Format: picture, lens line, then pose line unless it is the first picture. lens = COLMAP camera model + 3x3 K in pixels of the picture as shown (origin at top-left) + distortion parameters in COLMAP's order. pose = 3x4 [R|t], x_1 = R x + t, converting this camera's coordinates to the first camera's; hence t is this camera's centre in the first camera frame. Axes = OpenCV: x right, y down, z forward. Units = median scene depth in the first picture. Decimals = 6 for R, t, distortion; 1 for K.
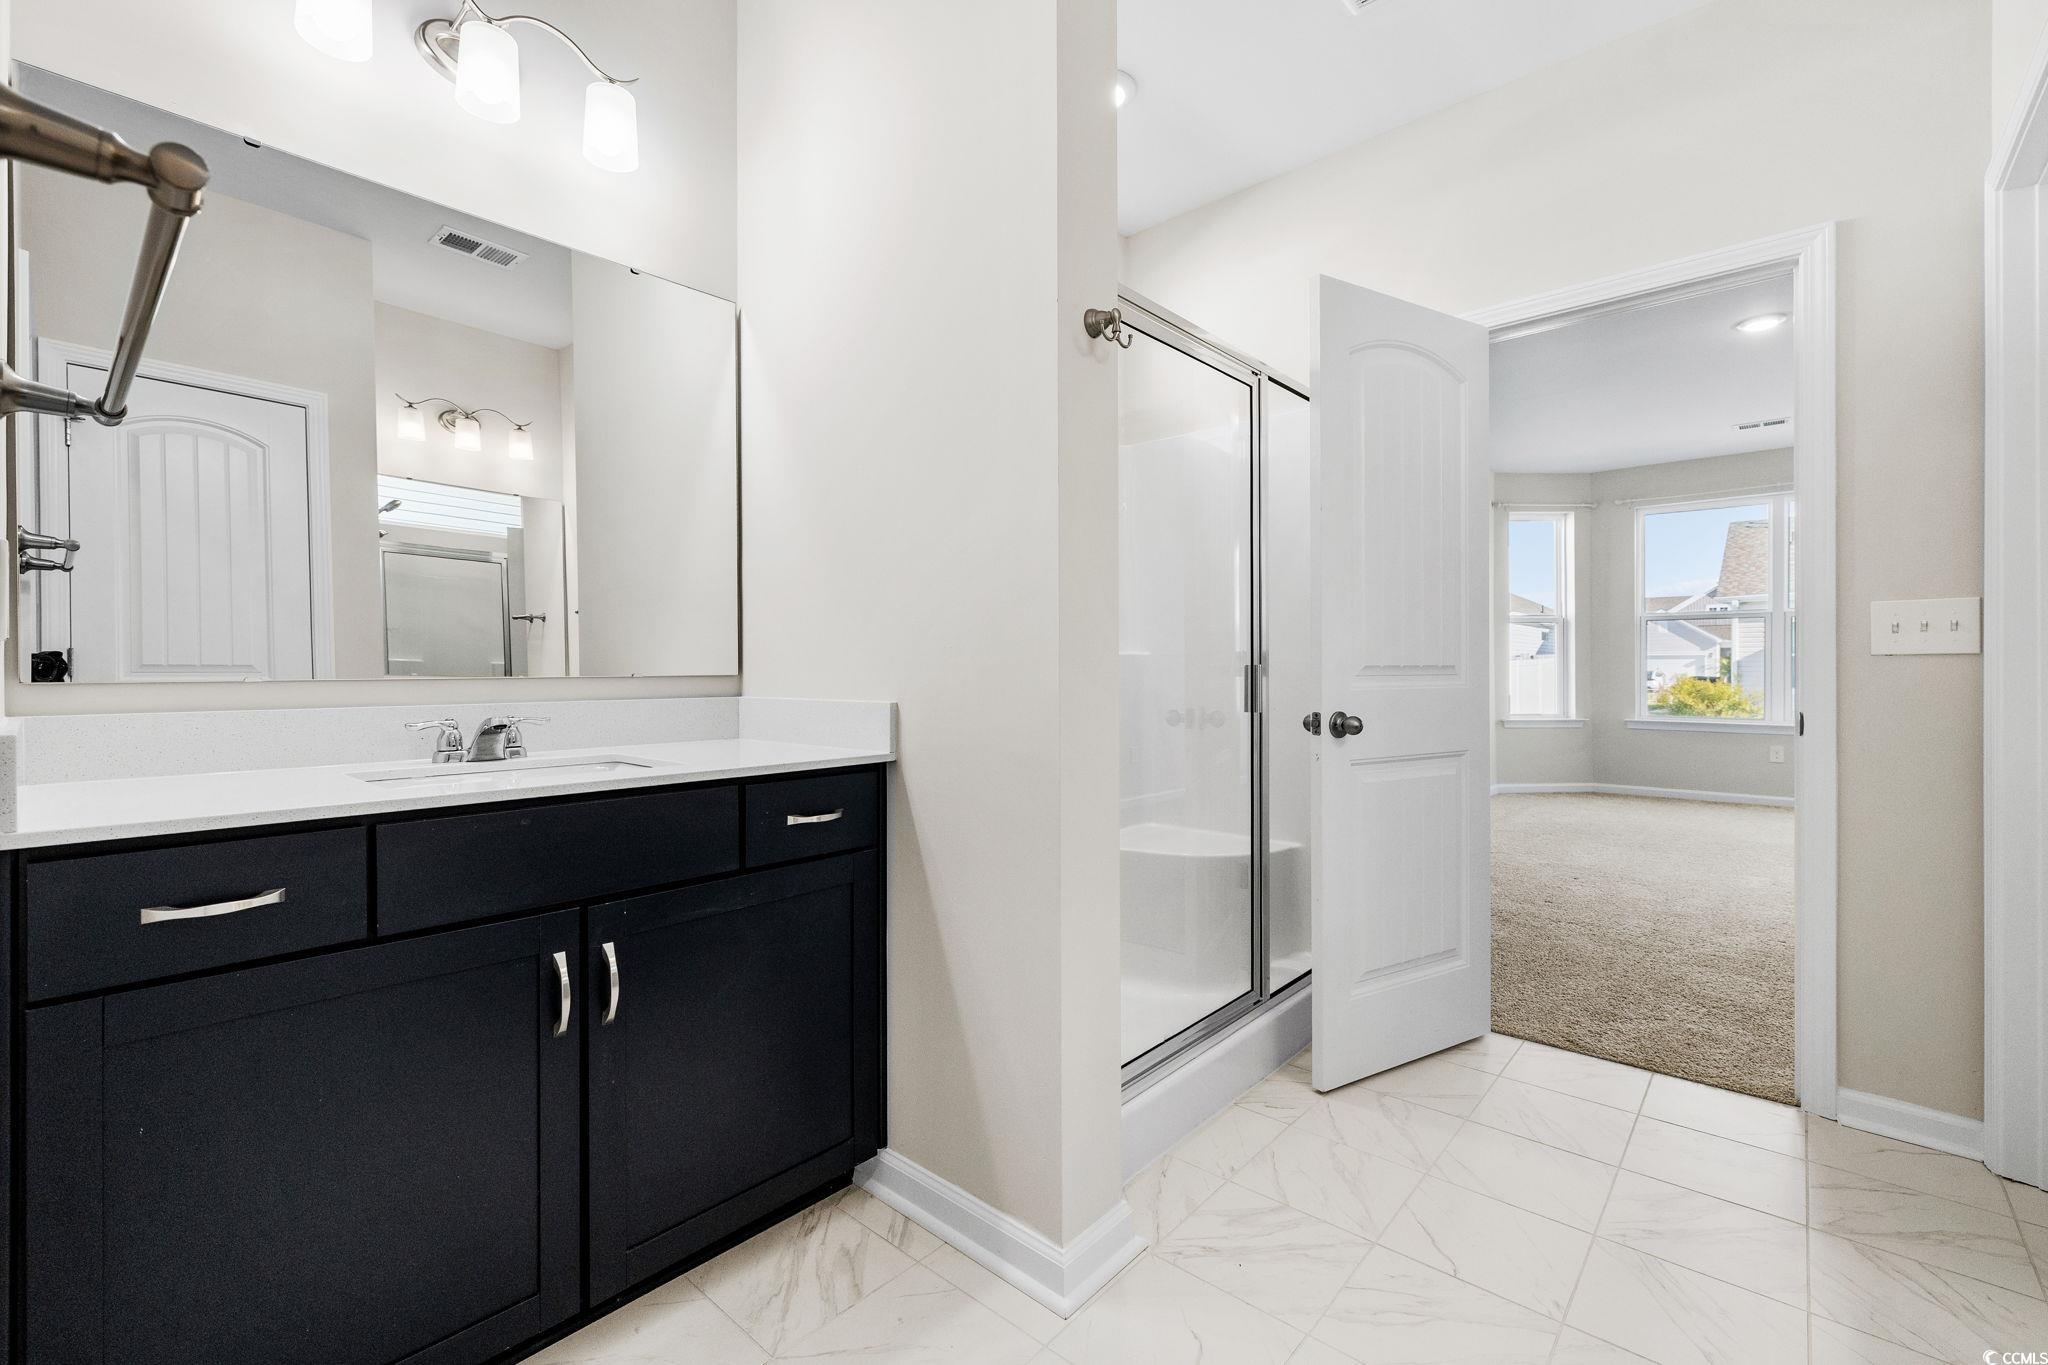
lens RADIAL K [[844.8, 0, 1029.3], [0, 844.8, 669.0], [0, 0, 1]] dist [-0.001918, -0.000222]
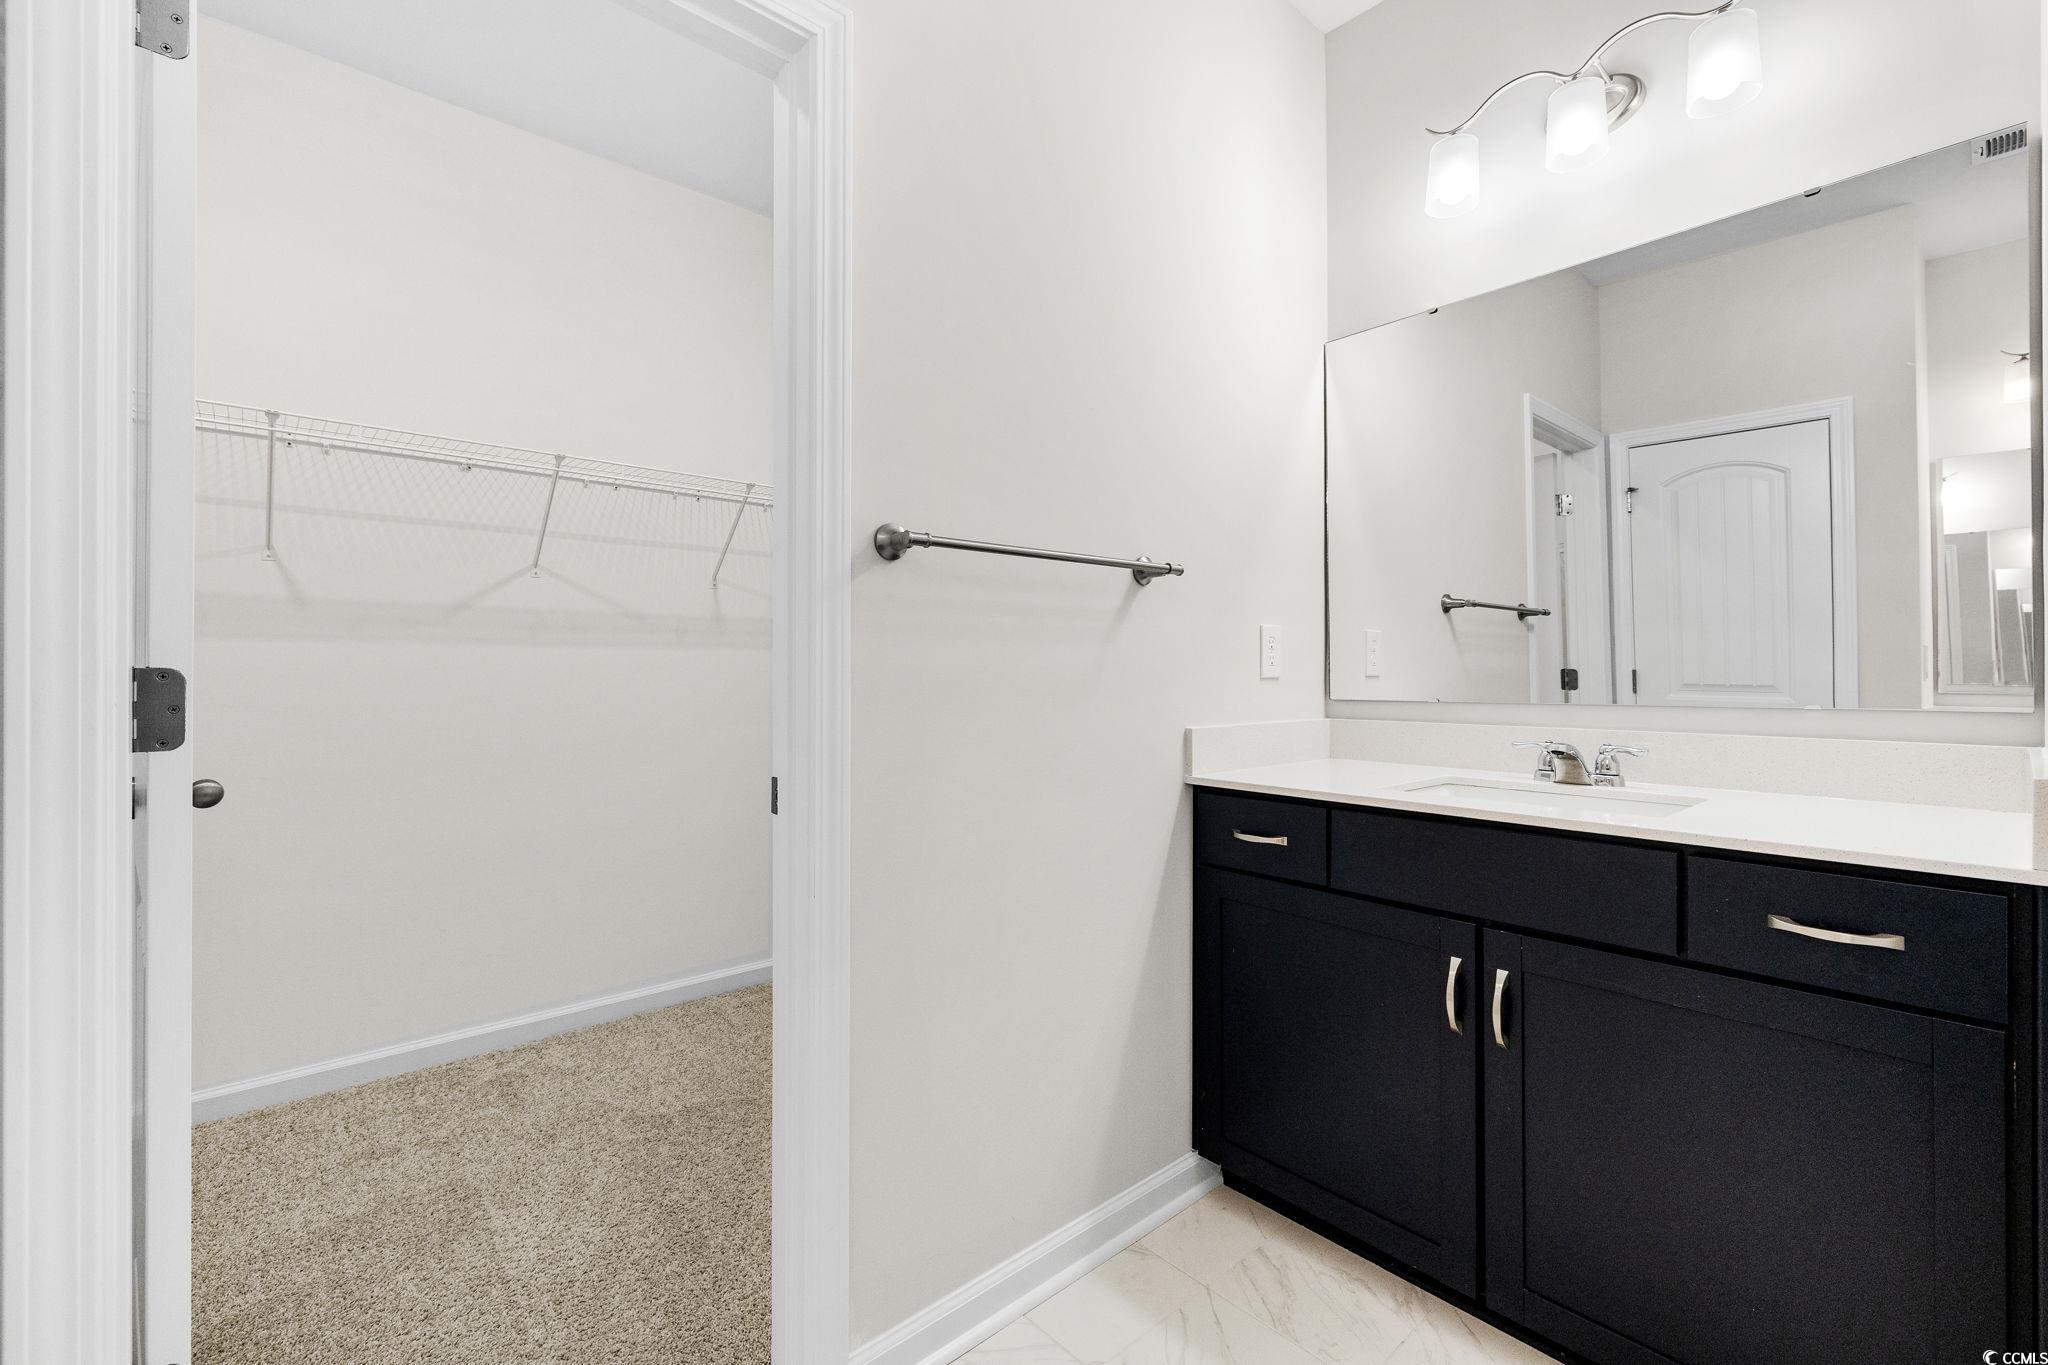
lens RADIAL K [[897.0, 0, 1020.5], [0, 897.0, 678.8], [0, 0, 1]] dist [-0.000045, 0.000092]
pose [[-0.126843, -0.007476, -0.991895, 0.735169], [-0.006304, 0.999957, -0.006731, -0.012396], [0.991903, 0.005399, -0.126885, 0.661036]]
